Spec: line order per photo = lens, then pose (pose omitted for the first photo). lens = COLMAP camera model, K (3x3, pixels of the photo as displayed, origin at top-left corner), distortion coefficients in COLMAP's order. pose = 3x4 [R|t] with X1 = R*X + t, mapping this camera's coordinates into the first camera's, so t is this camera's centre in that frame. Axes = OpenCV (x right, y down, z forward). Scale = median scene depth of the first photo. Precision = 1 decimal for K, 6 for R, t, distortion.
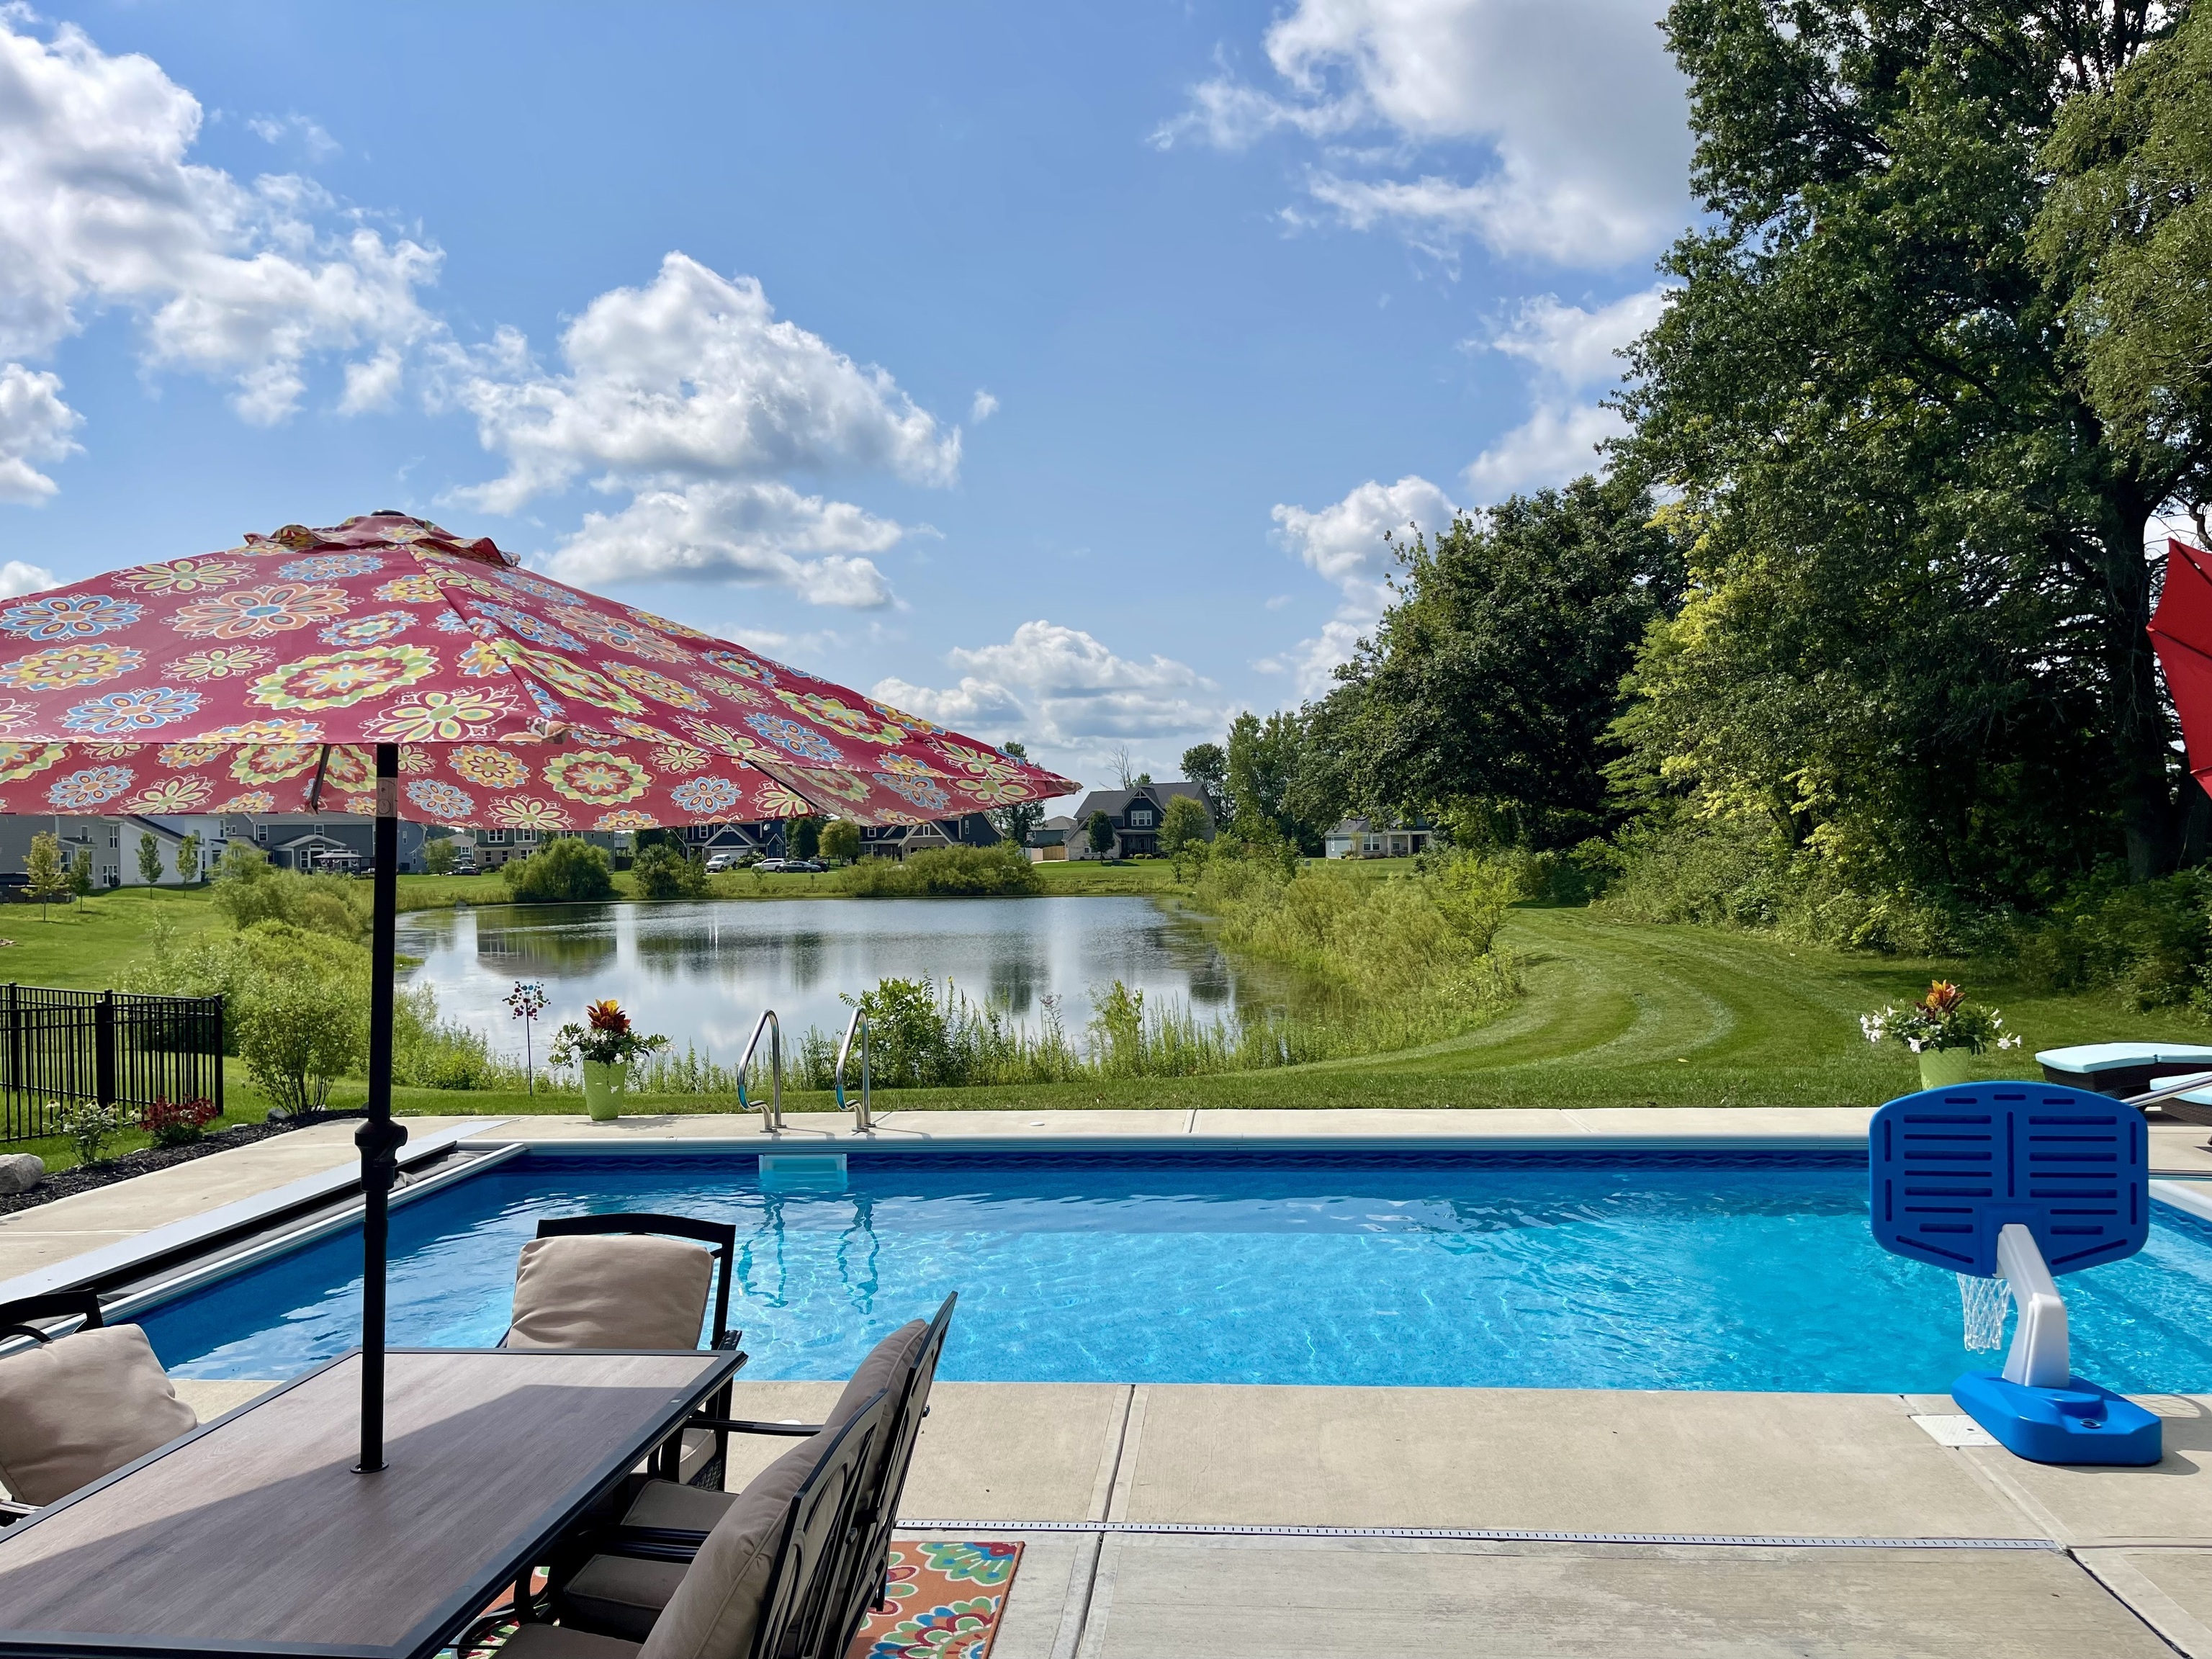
lens RADIAL K [[1668.8, 0, 1105.7], [0, 1668.8, 837.6], [0, 0, 1]] dist [0.064468, -0.080545]
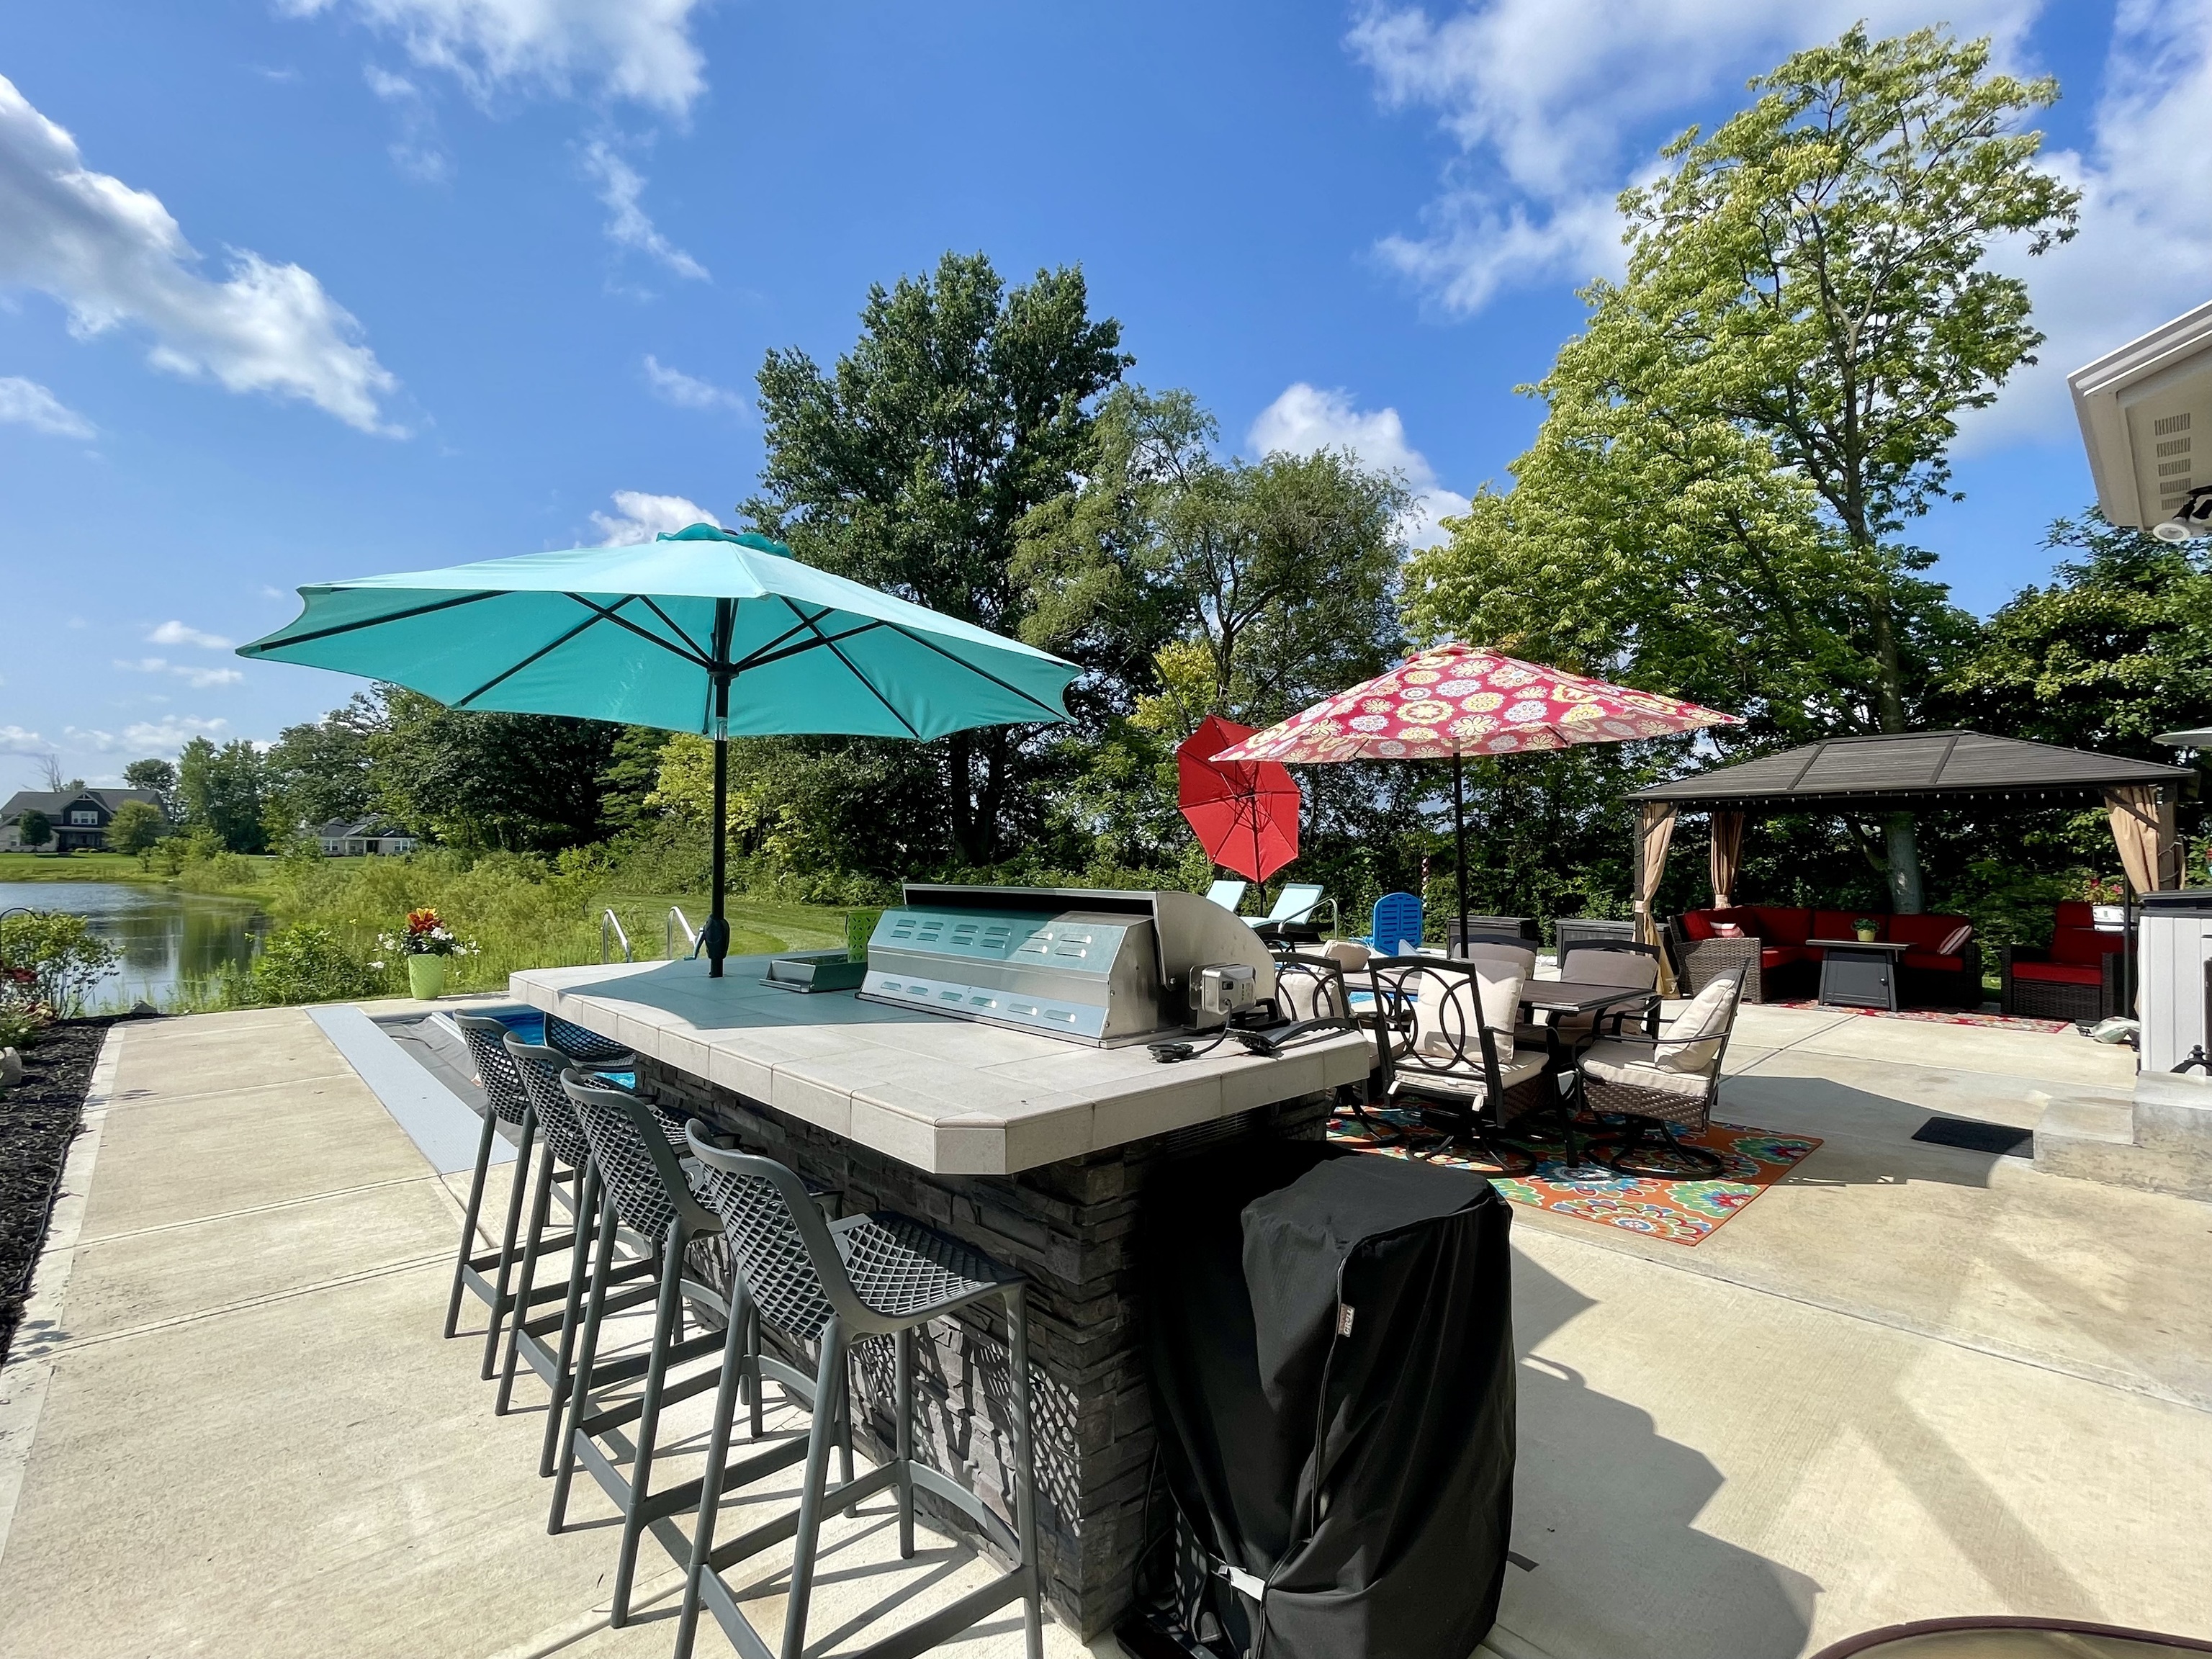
lens RADIAL K [[1002.1, 0, 1107.5], [0, 1002.1, 840.2], [0, 0, 1]] dist [-0.008104, -0.001099]
pose [[0.653116, 0.035270, 0.756436, -0.107827], [-0.025273, 0.999374, -0.024777, 0.009571], [-0.756836, -0.002935, 0.653599, 0.020318]]
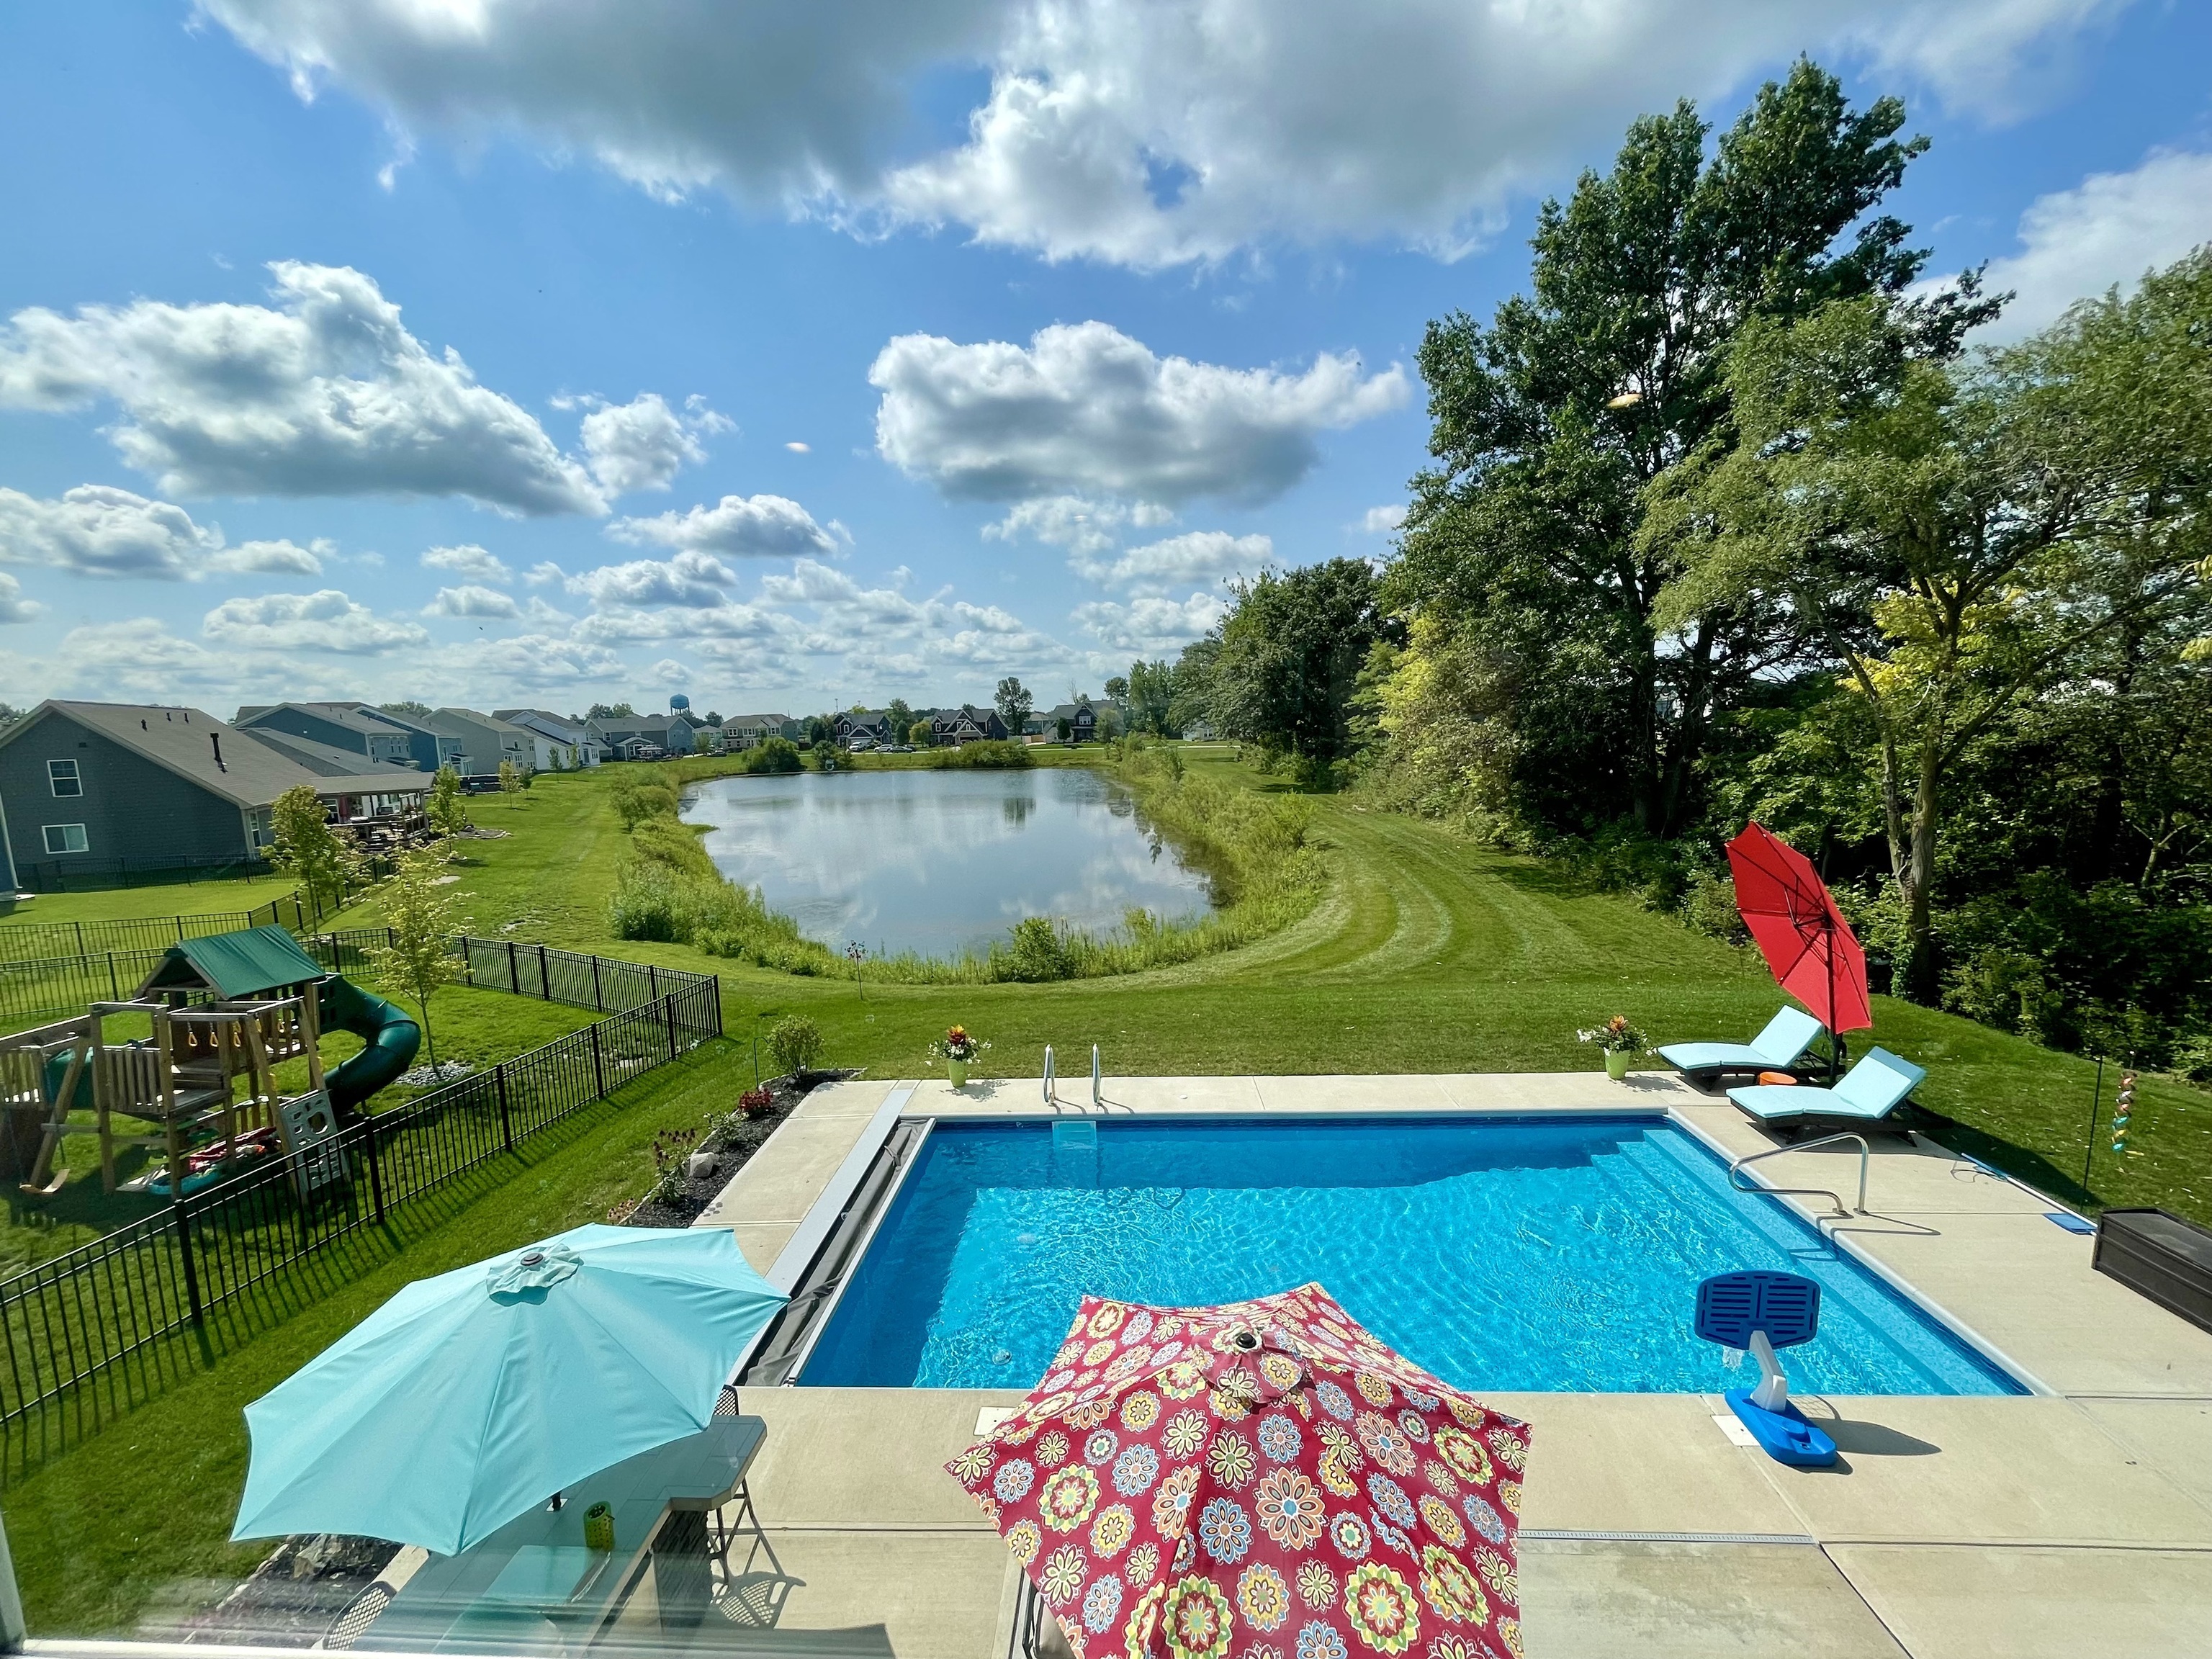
lens RADIAL K [[894.6, 0, 1096.1], [0, 894.6, 837.0], [0, 0, 1]] dist [-0.002986, 0.001822]
pose [[0.998888, -0.017524, 0.043779, -0.035300], [0.011417, 0.990638, 0.136037, -0.054202], [-0.045753, -0.135386, 0.989736, -0.005049]]
